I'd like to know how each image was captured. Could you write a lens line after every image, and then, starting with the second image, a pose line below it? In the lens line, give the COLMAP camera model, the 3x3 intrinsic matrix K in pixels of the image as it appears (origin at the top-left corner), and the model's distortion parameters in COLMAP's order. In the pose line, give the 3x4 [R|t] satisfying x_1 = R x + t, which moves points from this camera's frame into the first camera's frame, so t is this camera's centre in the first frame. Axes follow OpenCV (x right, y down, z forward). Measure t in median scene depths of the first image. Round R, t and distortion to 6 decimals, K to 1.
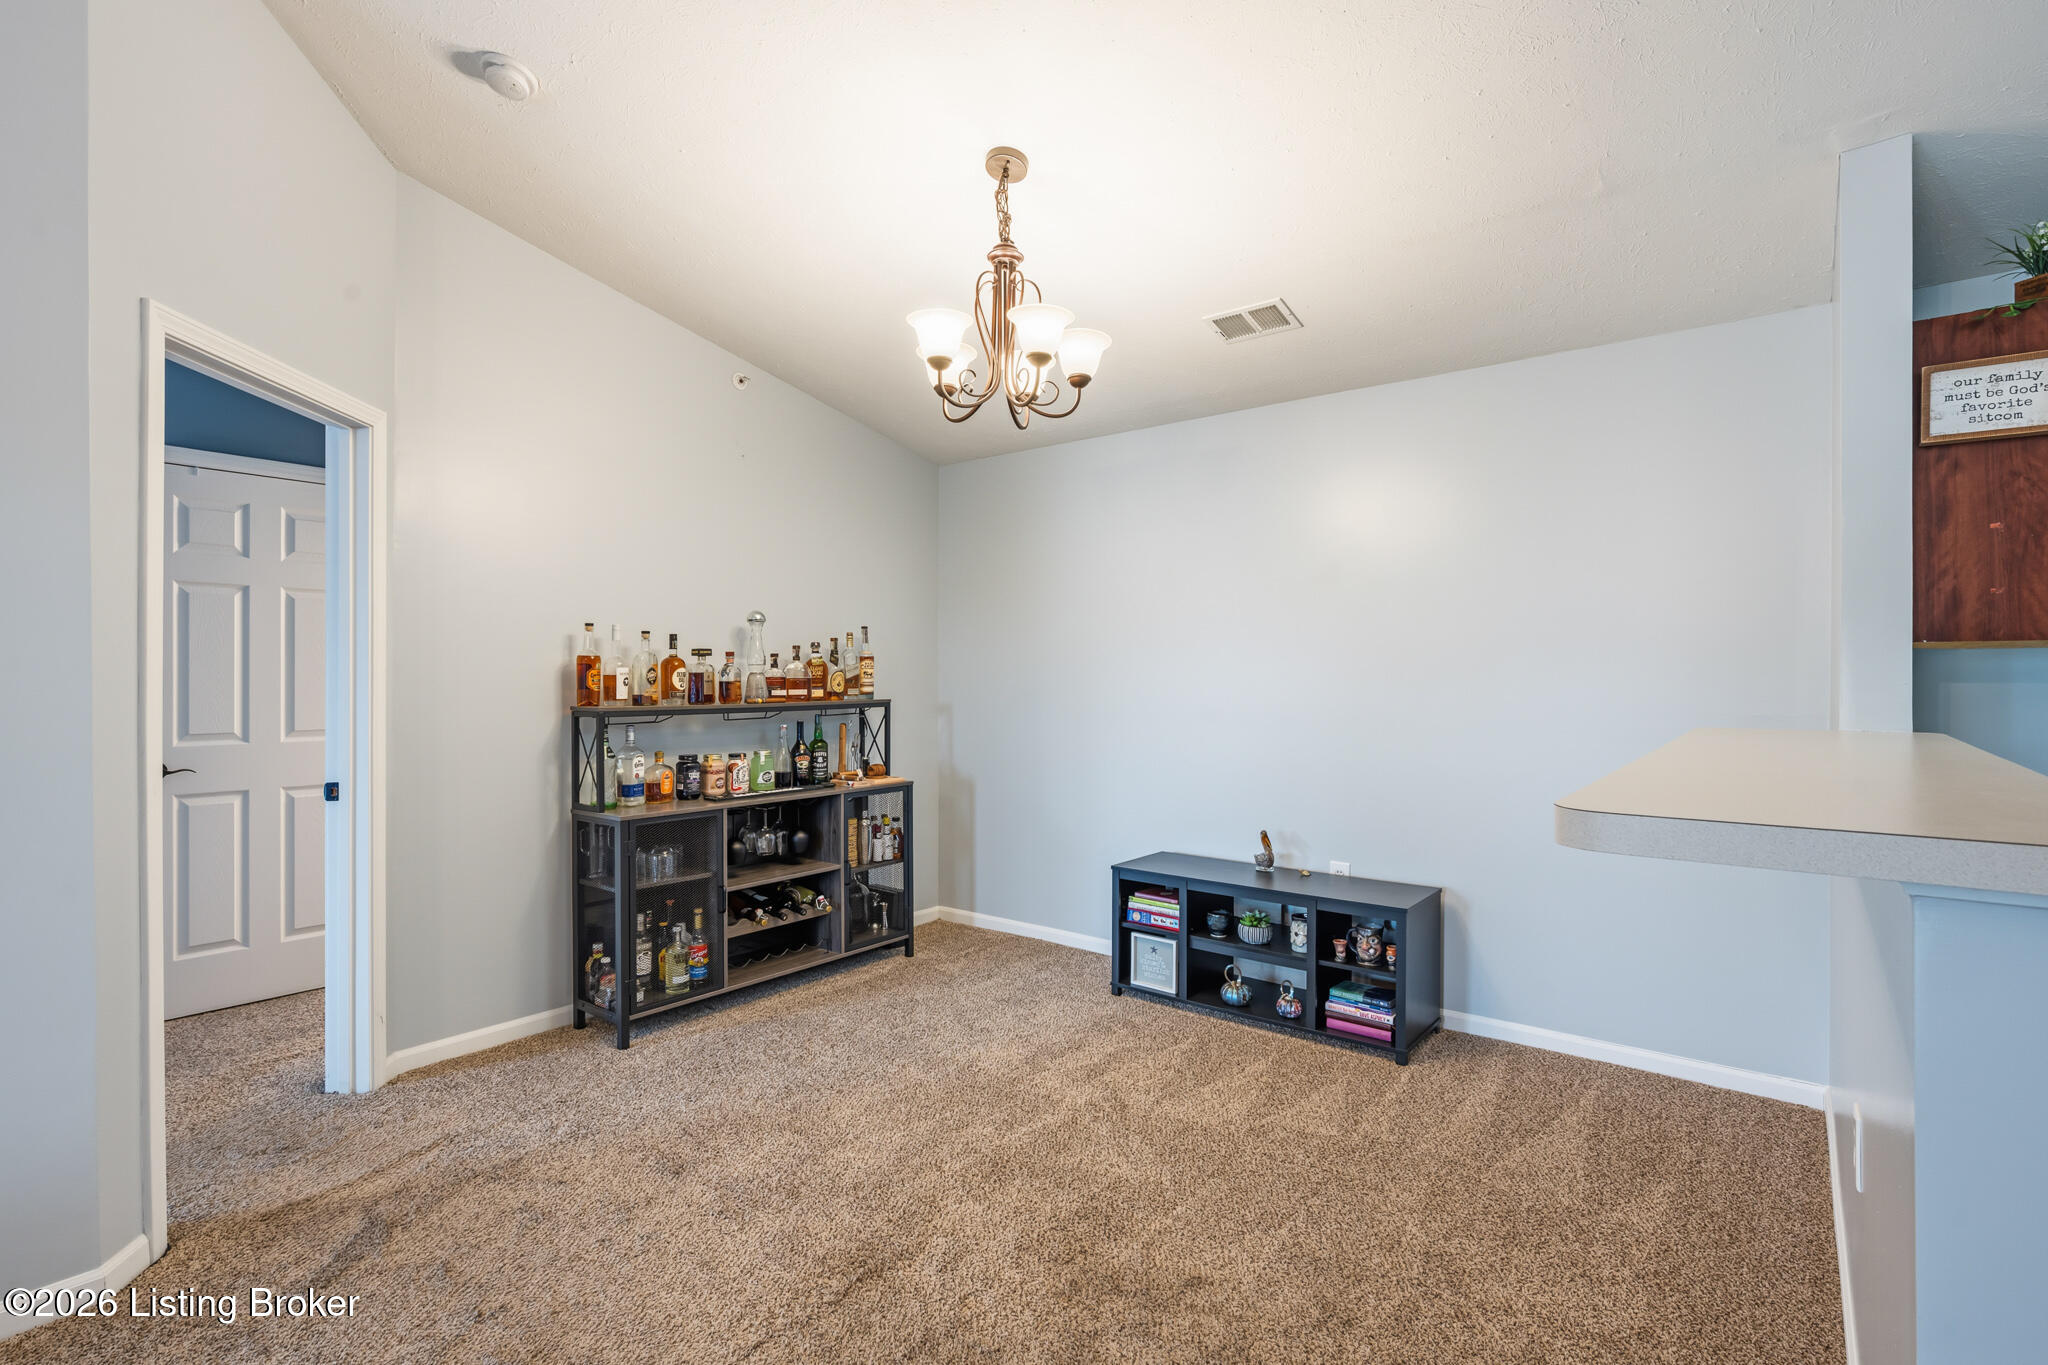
lens RADIAL K [[964.9, 0, 1029.9], [0, 964.9, 681.2], [0, 0, 1]] dist [-0.002578, -0.000139]
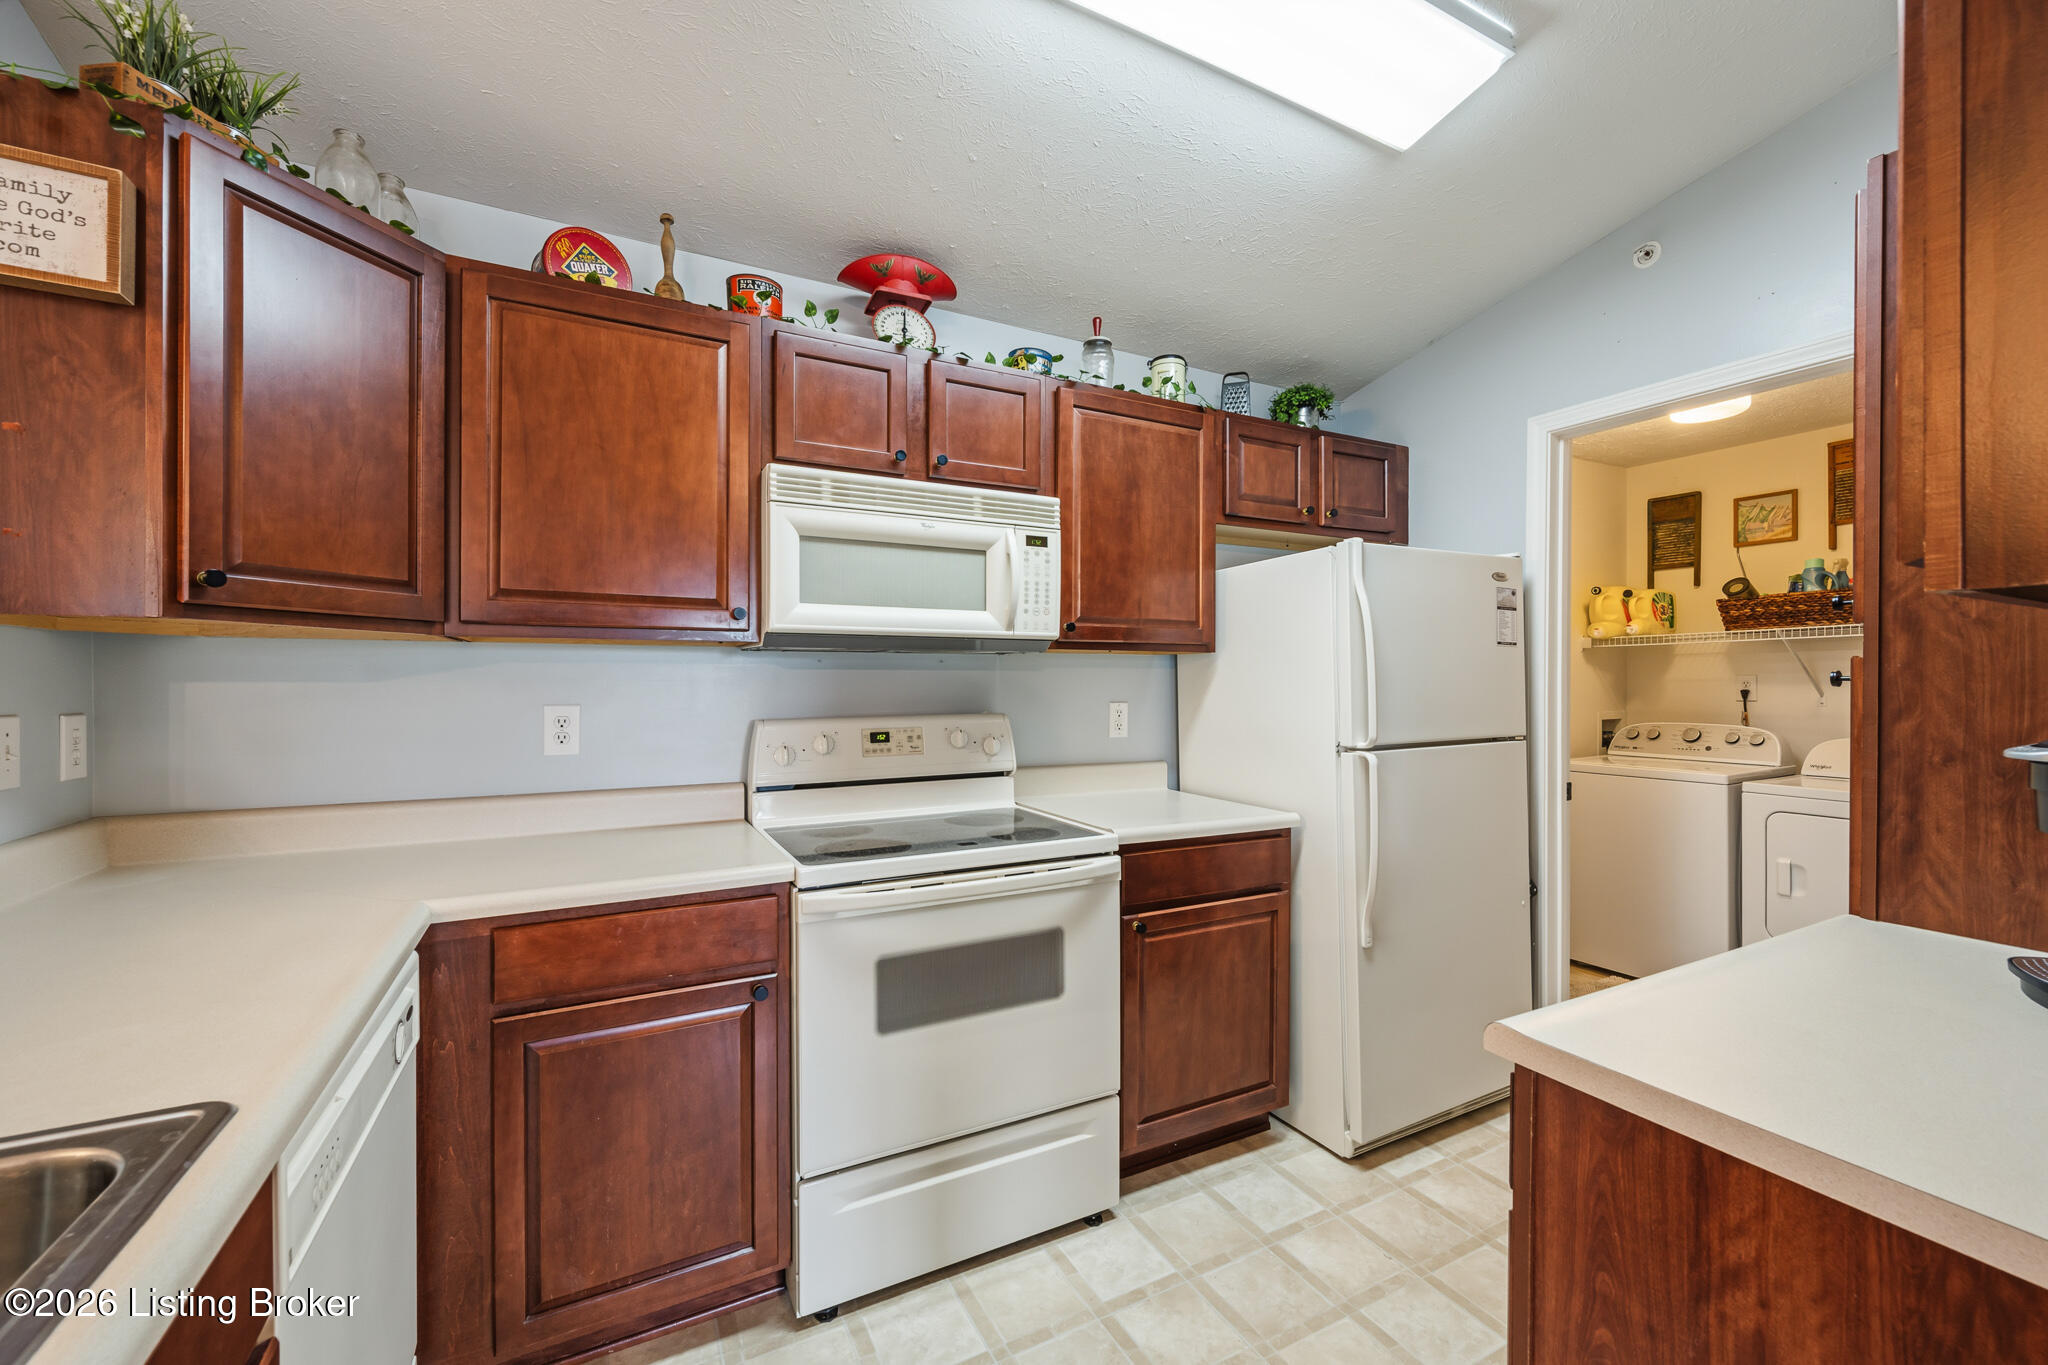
lens RADIAL K [[814.3, 0, 1027.0], [0, 814.3, 683.9], [0, 0, 1]] dist [-0.000559, -0.001563]
pose [[0.405688, -0.005001, 0.913998, 0.484598], [0.002723, 0.999987, 0.004263, 0.001535], [-0.914007, 0.000759, 0.405697, 0.120525]]
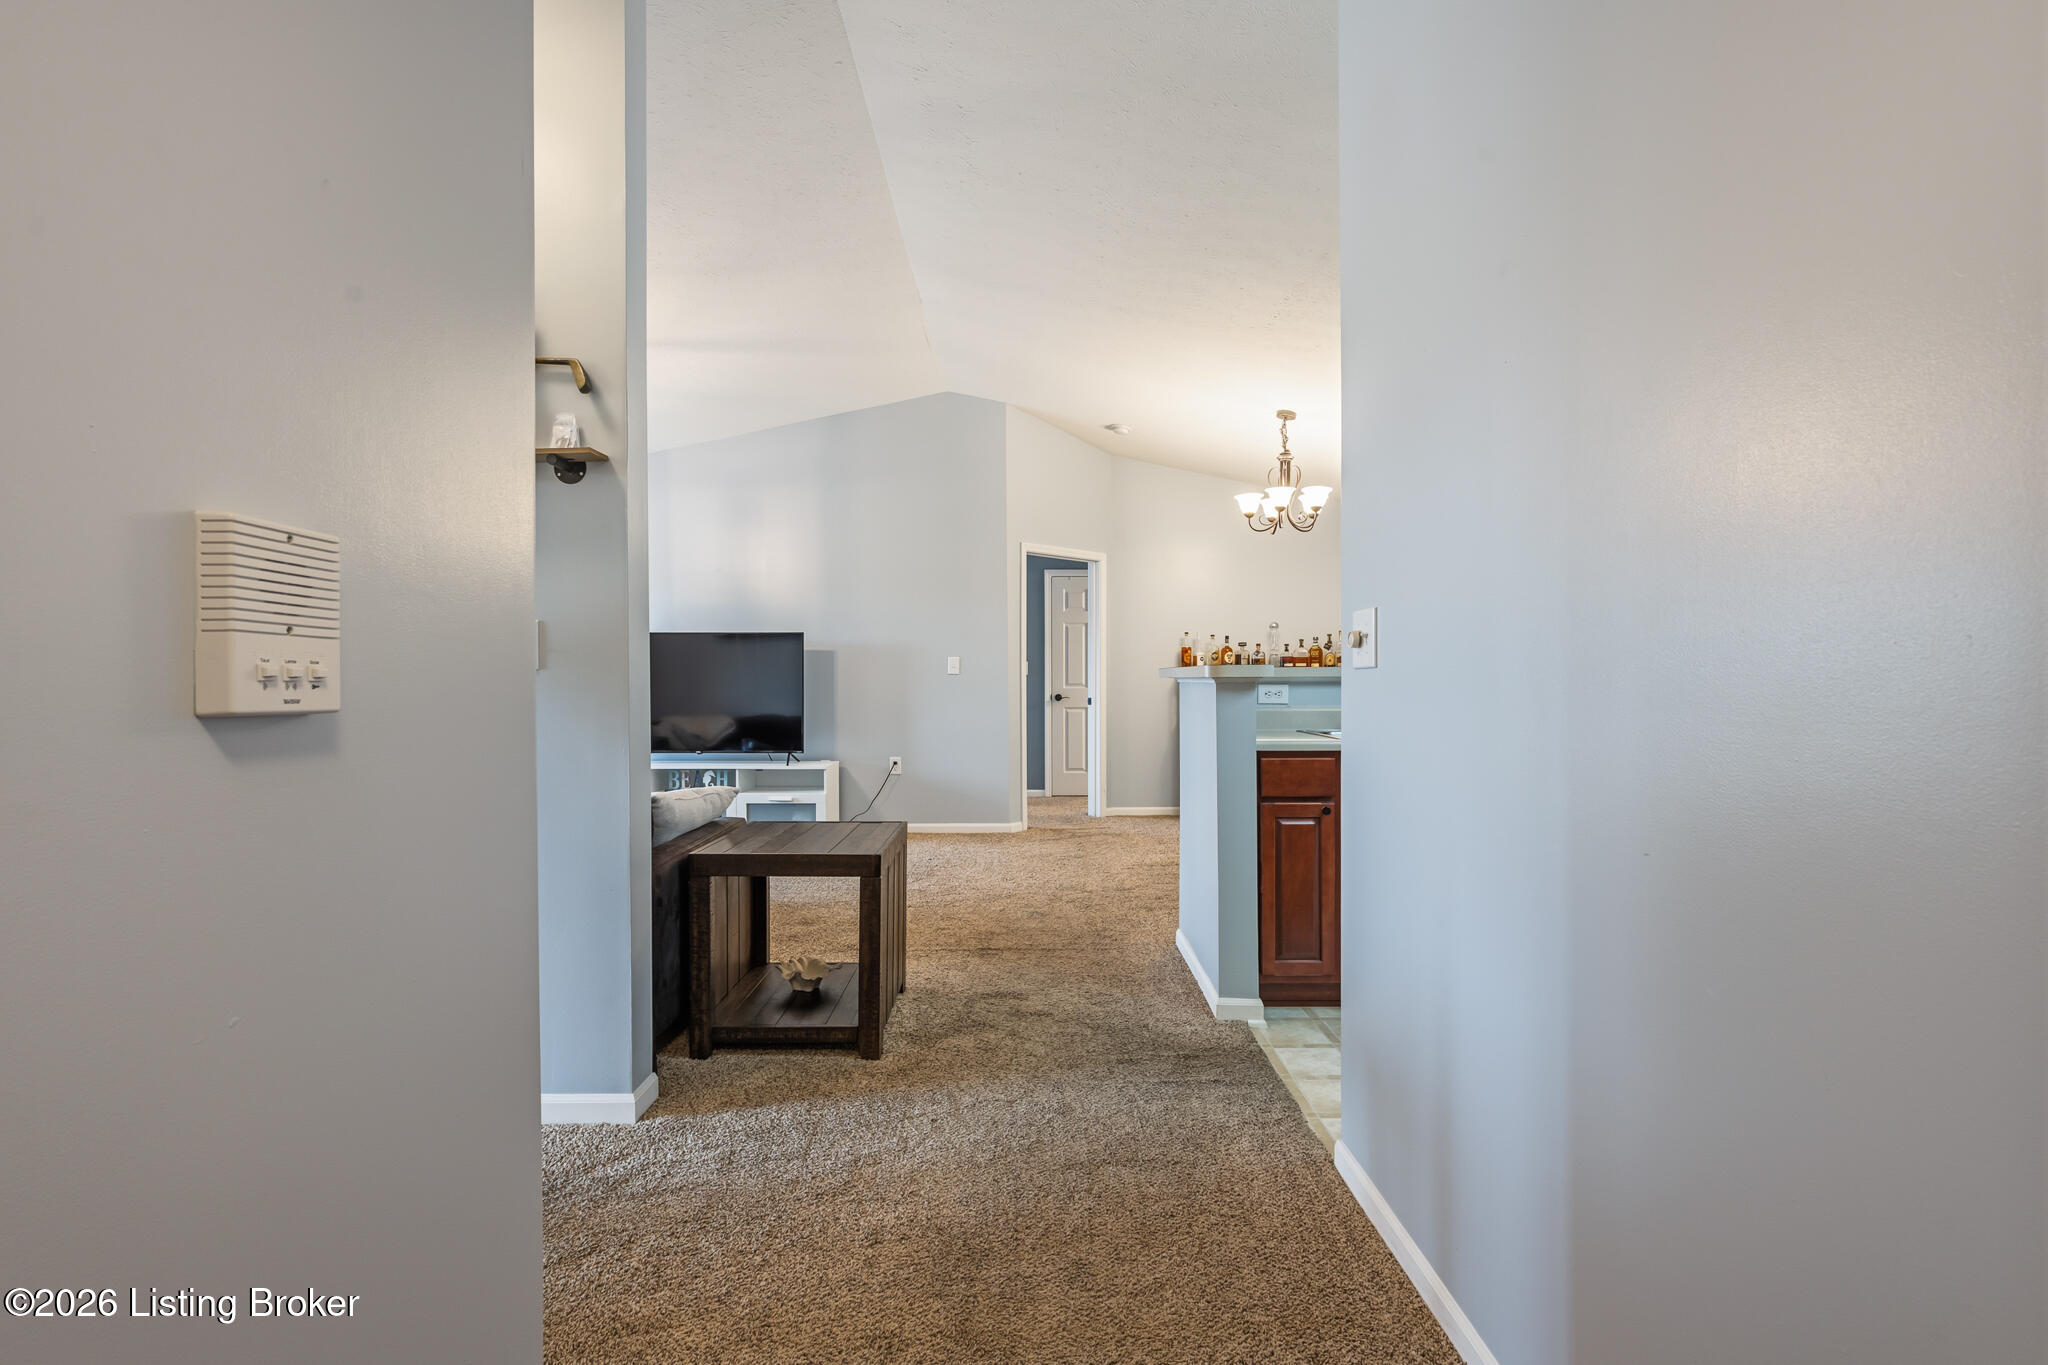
lens RADIAL K [[923.6, 0, 1024.0], [0, 923.6, 682.5], [0, 0, 1]] dist [-0.000504, -0.000017]
pose [[0.616401, 0.000089, -0.787432, 0.945521], [-0.000310, 1.000000, -0.000130, 0.052762], [0.787432, 0.000324, 0.616401, -0.571110]]
